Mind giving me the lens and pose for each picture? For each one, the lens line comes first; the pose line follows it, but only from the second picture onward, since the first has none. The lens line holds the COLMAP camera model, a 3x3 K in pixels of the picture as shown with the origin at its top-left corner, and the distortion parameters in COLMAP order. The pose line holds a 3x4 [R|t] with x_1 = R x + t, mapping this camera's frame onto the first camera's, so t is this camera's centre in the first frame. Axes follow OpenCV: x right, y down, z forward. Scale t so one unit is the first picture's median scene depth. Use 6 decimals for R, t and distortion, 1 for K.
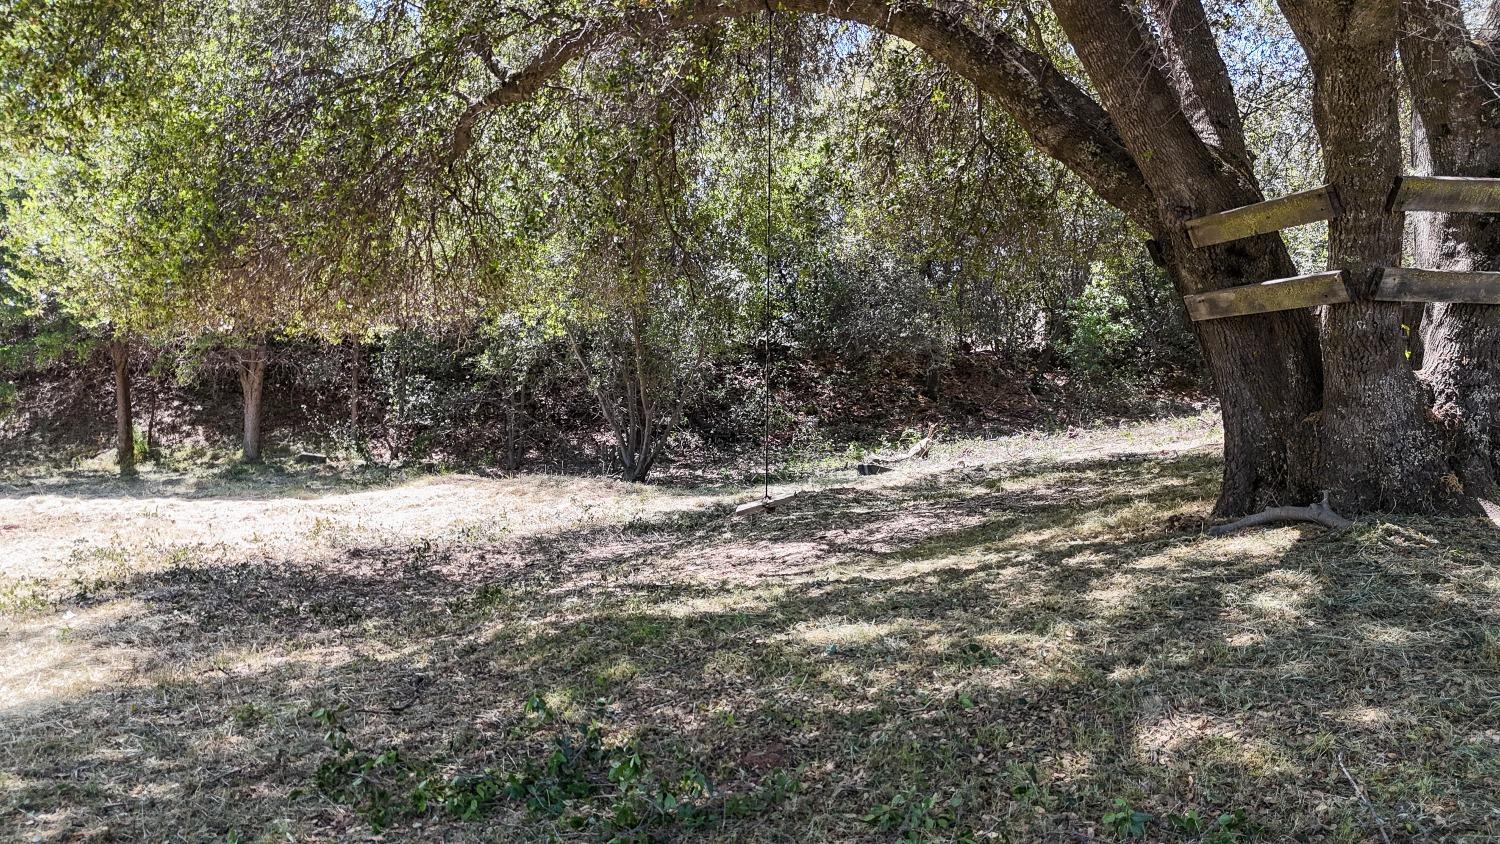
lens RADIAL K [[1089.5, 0, 746.6], [0, 1089.5, 428.1], [0, 0, 1]] dist [0.064988, -0.059410]
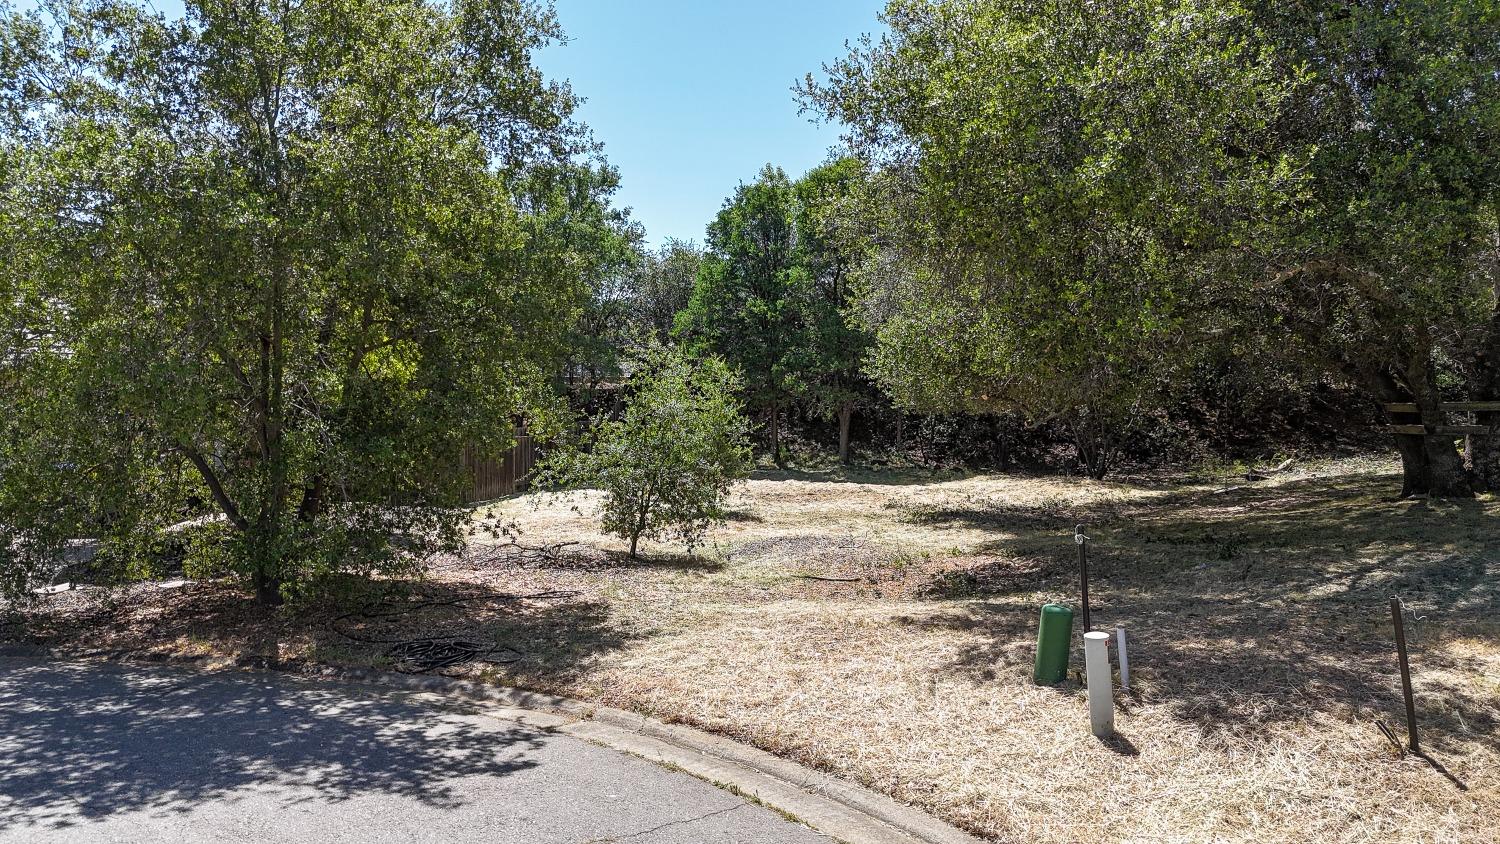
lens RADIAL K [[1089.5, 0, 757.8], [0, 1089.5, 420.6], [0, 0, 1]] dist [0.064988, -0.059410]
pose [[0.959439, 0.009260, -0.281763, -0.165262], [-0.010681, 0.999937, -0.003507, -0.041275], [0.281713, 0.006374, 0.959478, -0.979183]]
